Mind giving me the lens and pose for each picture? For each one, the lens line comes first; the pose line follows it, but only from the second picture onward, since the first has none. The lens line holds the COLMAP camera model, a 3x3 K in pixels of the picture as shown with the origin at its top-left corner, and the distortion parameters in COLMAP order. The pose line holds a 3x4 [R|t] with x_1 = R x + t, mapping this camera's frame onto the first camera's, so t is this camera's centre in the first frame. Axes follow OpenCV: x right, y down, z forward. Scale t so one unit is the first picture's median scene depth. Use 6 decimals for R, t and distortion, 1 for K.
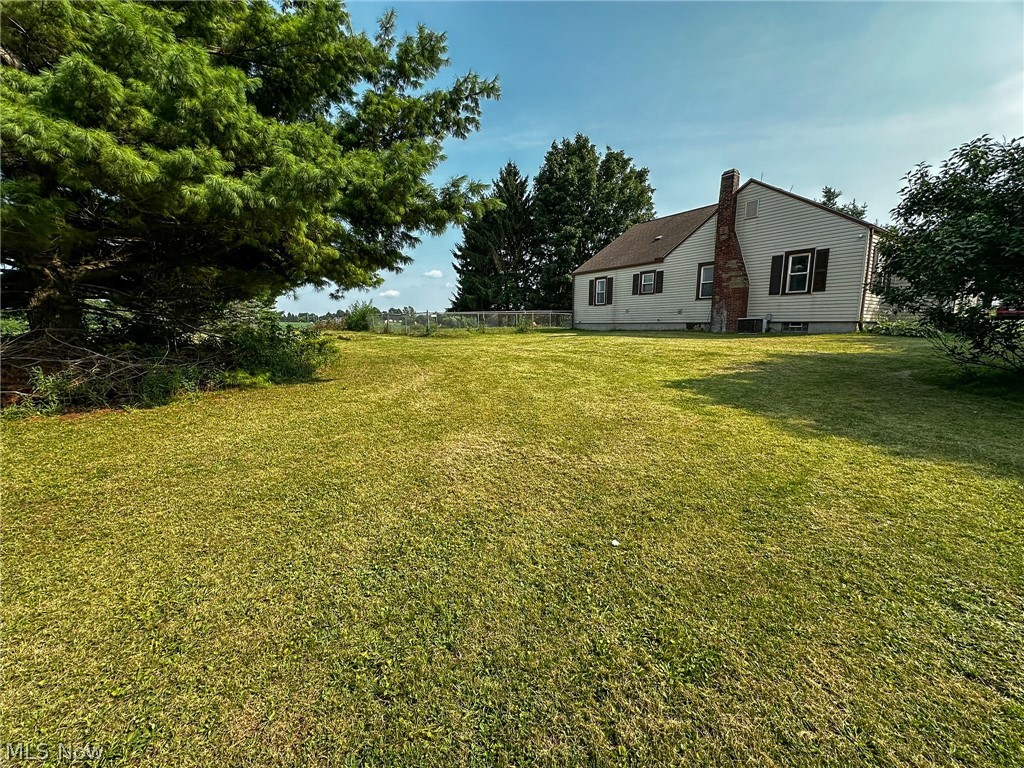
lens RADIAL K [[411.2, 0, 512.7], [0, 411.2, 381.2], [0, 0, 1]] dist [-0.000368, -0.000368]
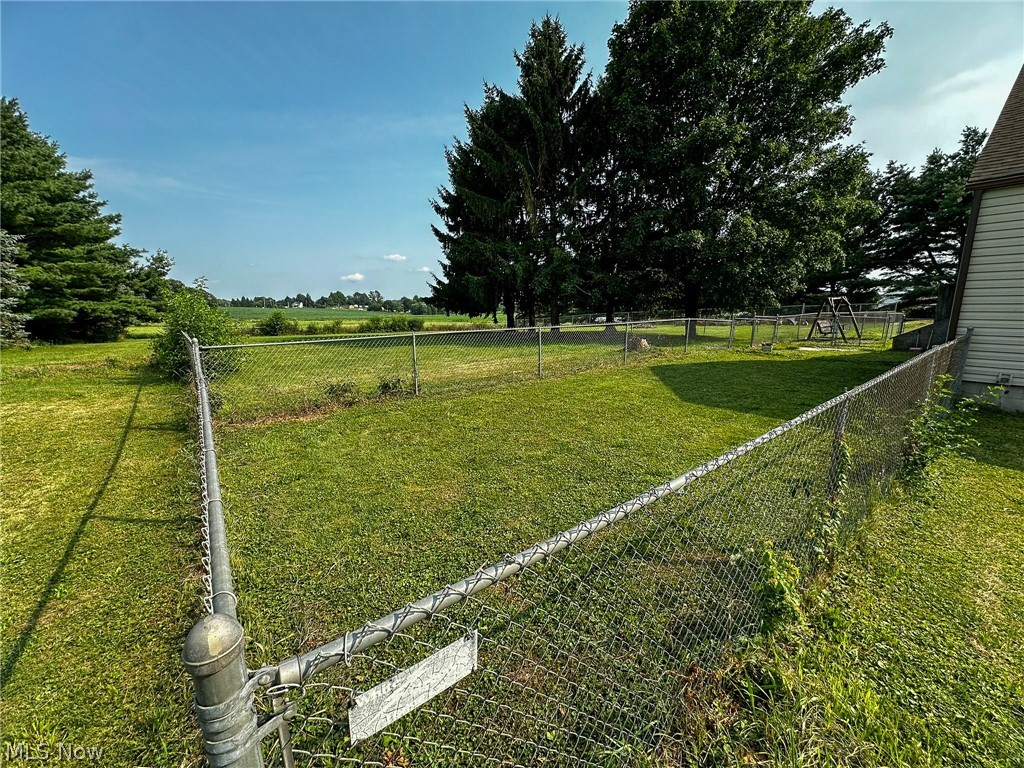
lens RADIAL K [[411.2, 0, 512.7], [0, 411.2, 381.2], [0, 0, 1]] dist [-0.000368, -0.000368]
pose [[0.997639, -0.009459, 0.068015, -0.074454], [0.006990, 0.999311, 0.036458, -0.077934], [-0.068313, -0.035896, 0.997018, 0.387899]]
